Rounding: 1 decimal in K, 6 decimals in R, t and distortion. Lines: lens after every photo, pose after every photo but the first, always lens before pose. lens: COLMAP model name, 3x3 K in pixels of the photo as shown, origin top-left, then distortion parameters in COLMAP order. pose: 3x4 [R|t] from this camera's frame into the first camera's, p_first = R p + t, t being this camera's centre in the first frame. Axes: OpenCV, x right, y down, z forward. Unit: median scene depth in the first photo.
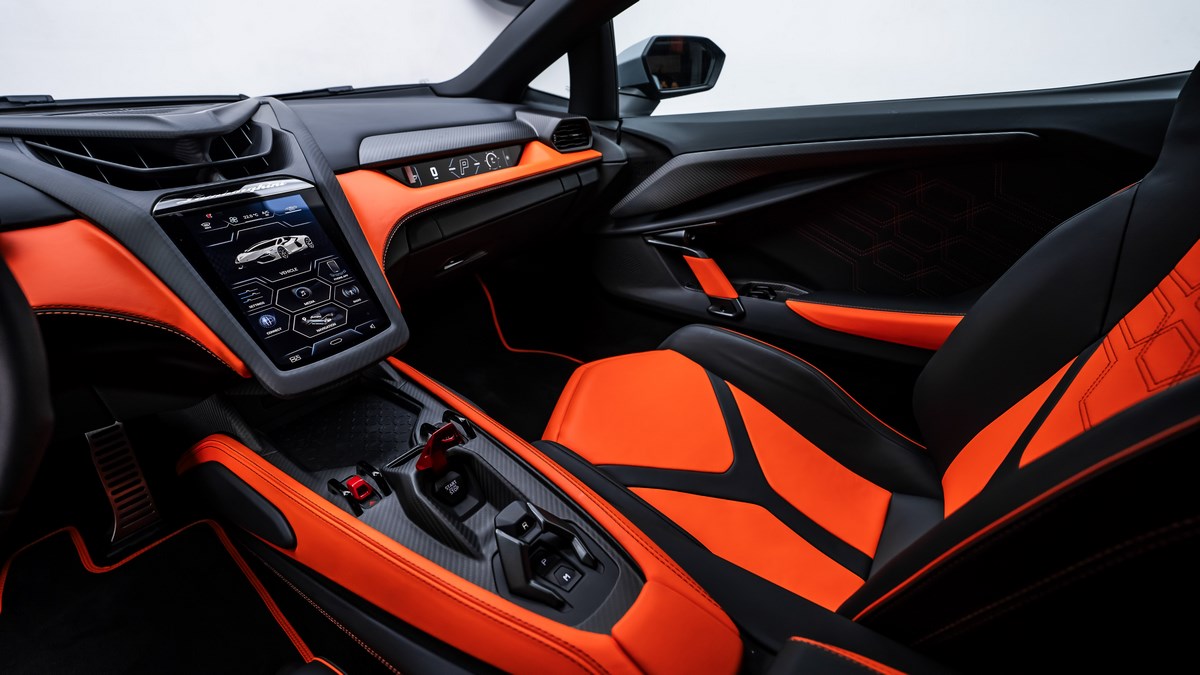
lens RADIAL K [[487.4, 0, 599.5], [0, 487.4, 338.1], [0, 0, 1]] dist [-0.028455, 0.000508]
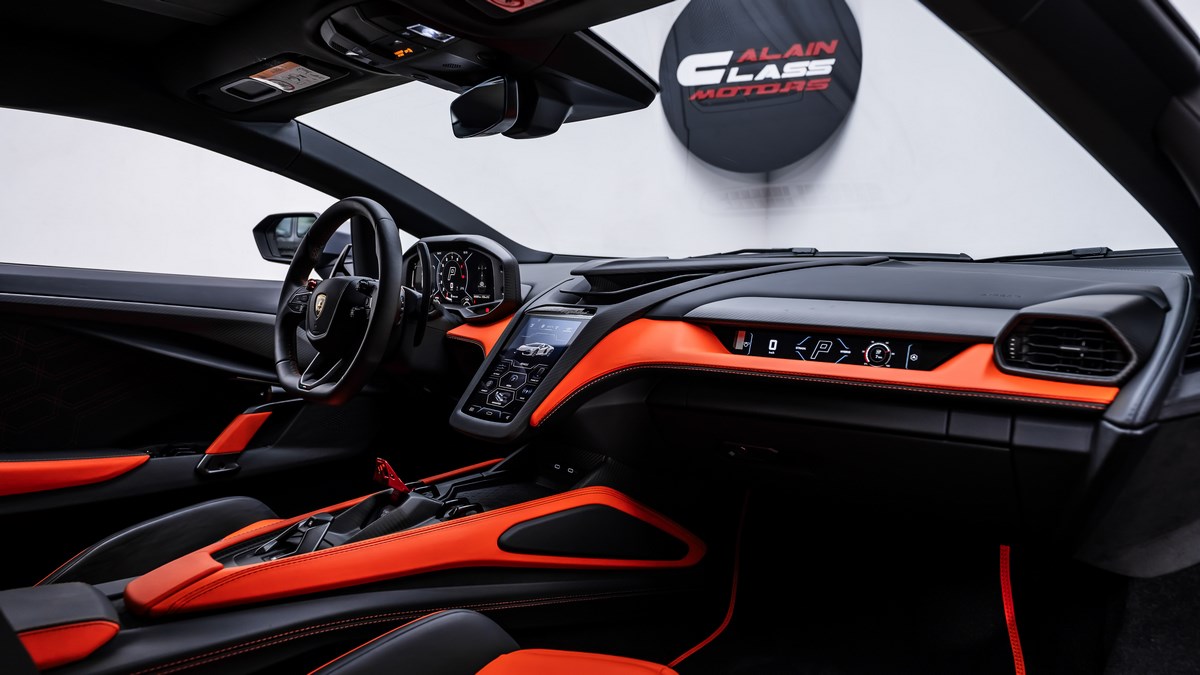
lens RADIAL K [[730.7, 0, 607.0], [0, 730.7, 339.7], [0, 0, 1]] dist [-0.001781, 0.000124]
pose [[-0.122651, 0.132610, -0.983550, 0.796270], [-0.463961, 0.868410, 0.174943, -0.384650], [0.877324, 0.477786, -0.044985, 0.710039]]
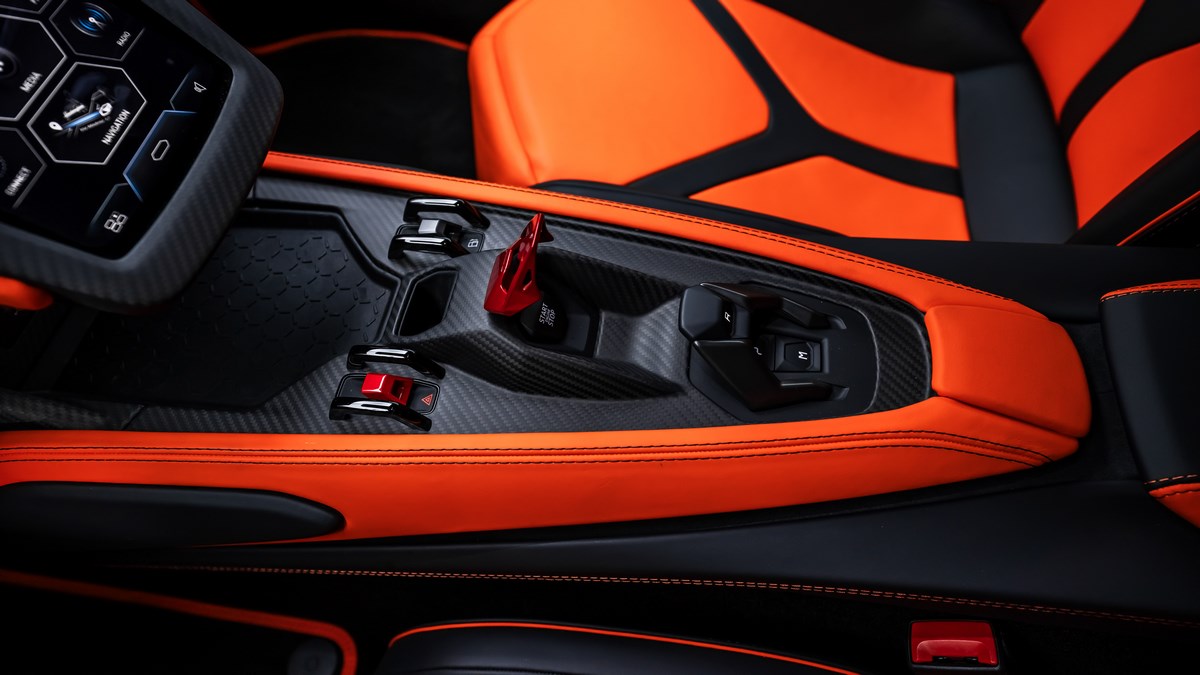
lens RADIAL K [[707.4, 0, 595.9], [0, 707.4, 334.2], [0, 0, 1]] dist [-0.002433, 0.000850]
pose [[0.875885, -0.421705, 0.234501, -0.231851], [0.251104, 0.813361, 0.524777, -0.051253], [-0.412035, -0.400760, 0.818302, 0.140319]]
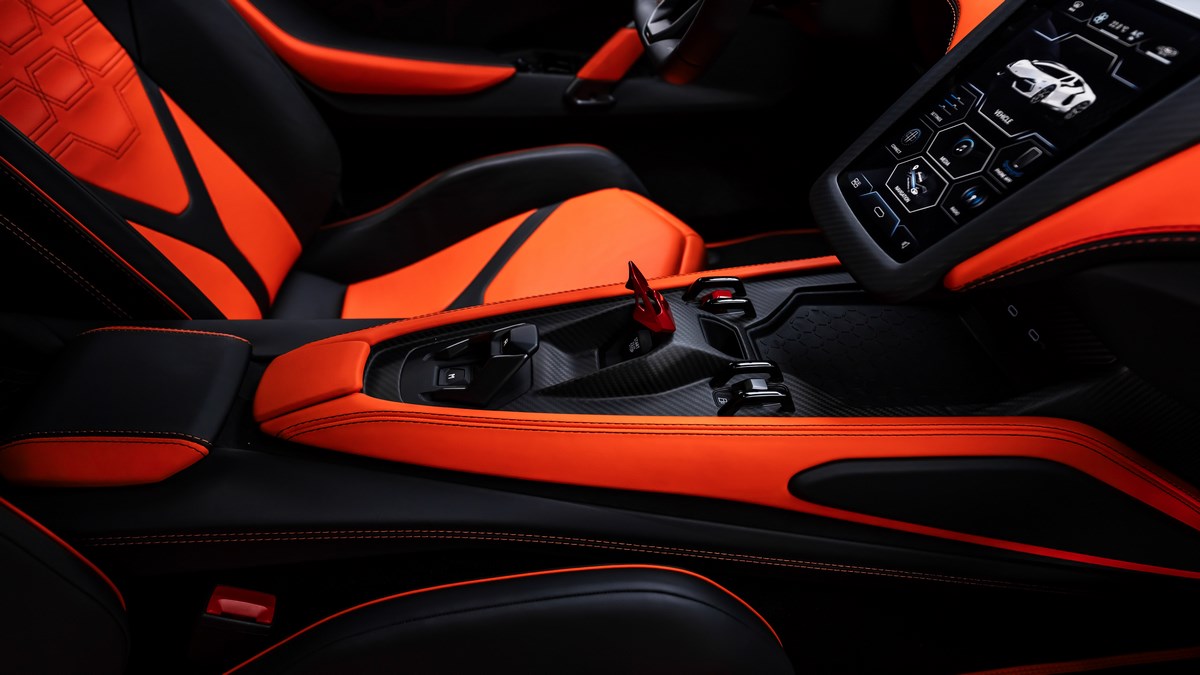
lens RADIAL K [[730.7, 0, 602.8], [0, 730.7, 340.3], [0, 0, 1]] dist [-0.001781, 0.000124]
pose [[-0.733315, 0.463467, -0.497441, 0.167944], [-0.292337, 0.445624, 0.846143, -0.355076], [0.613831, 0.765910, -0.191294, 0.601428]]
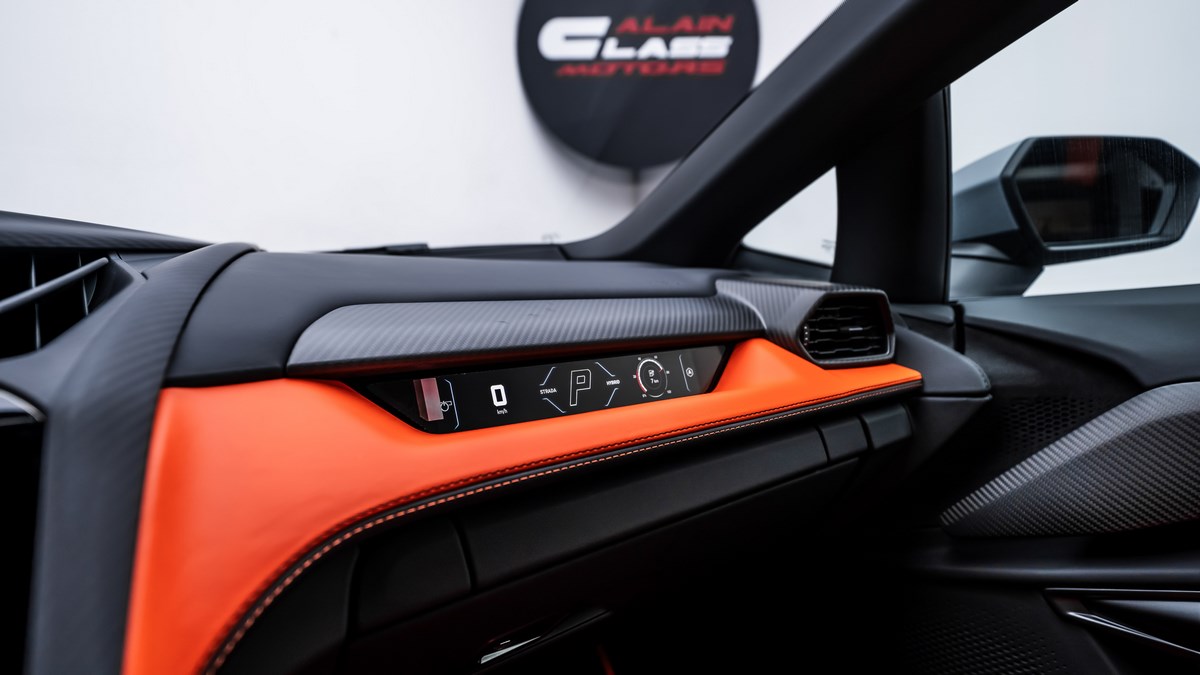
lens RADIAL K [[785.3, 0, 591.9], [0, 785.3, 328.9], [0, 0, 1]] dist [0.007839, -0.001552]
pose [[0.955177, 0.020732, -0.295310, -0.075030], [-0.140624, 0.909589, -0.390990, -0.137183], [0.260504, 0.414992, 0.871733, 0.393883]]
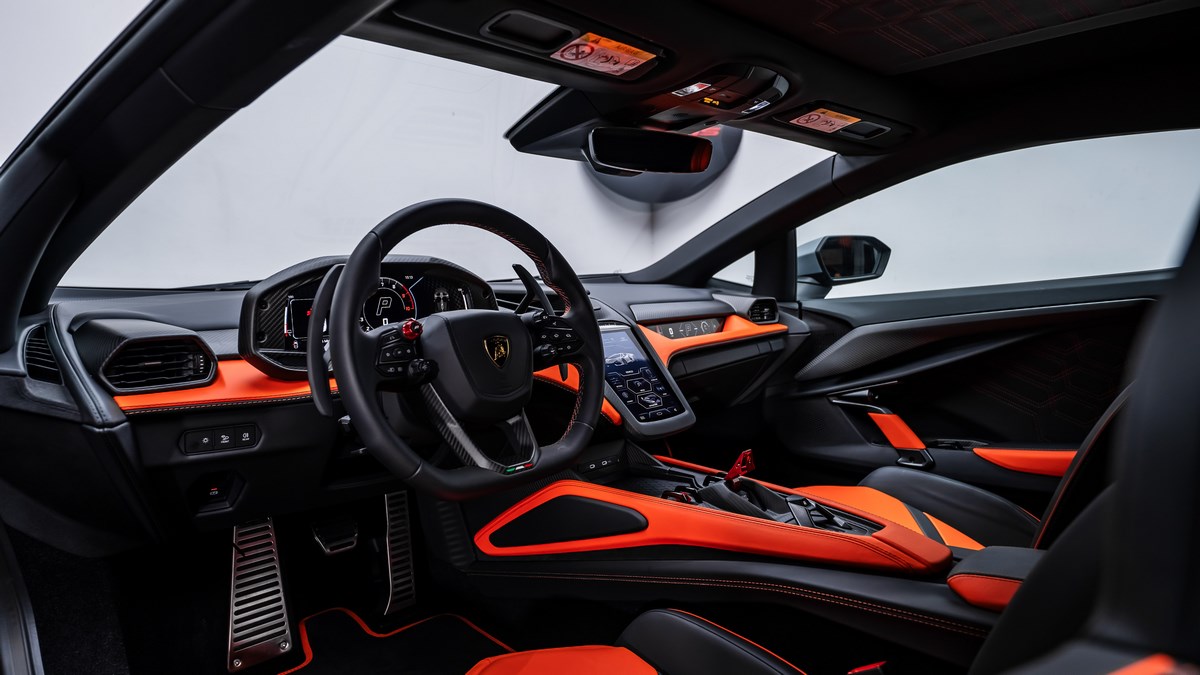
lens RADIAL K [[702.8, 0, 600.9], [0, 702.8, 332.4], [0, 0, 1]] dist [0.016407, -0.000668]
pose [[0.989174, 0.010314, -0.146383, -0.220230], [-0.067643, 0.917276, -0.392466, 0.374474], [0.130226, 0.398119, 0.908043, -0.673421]]
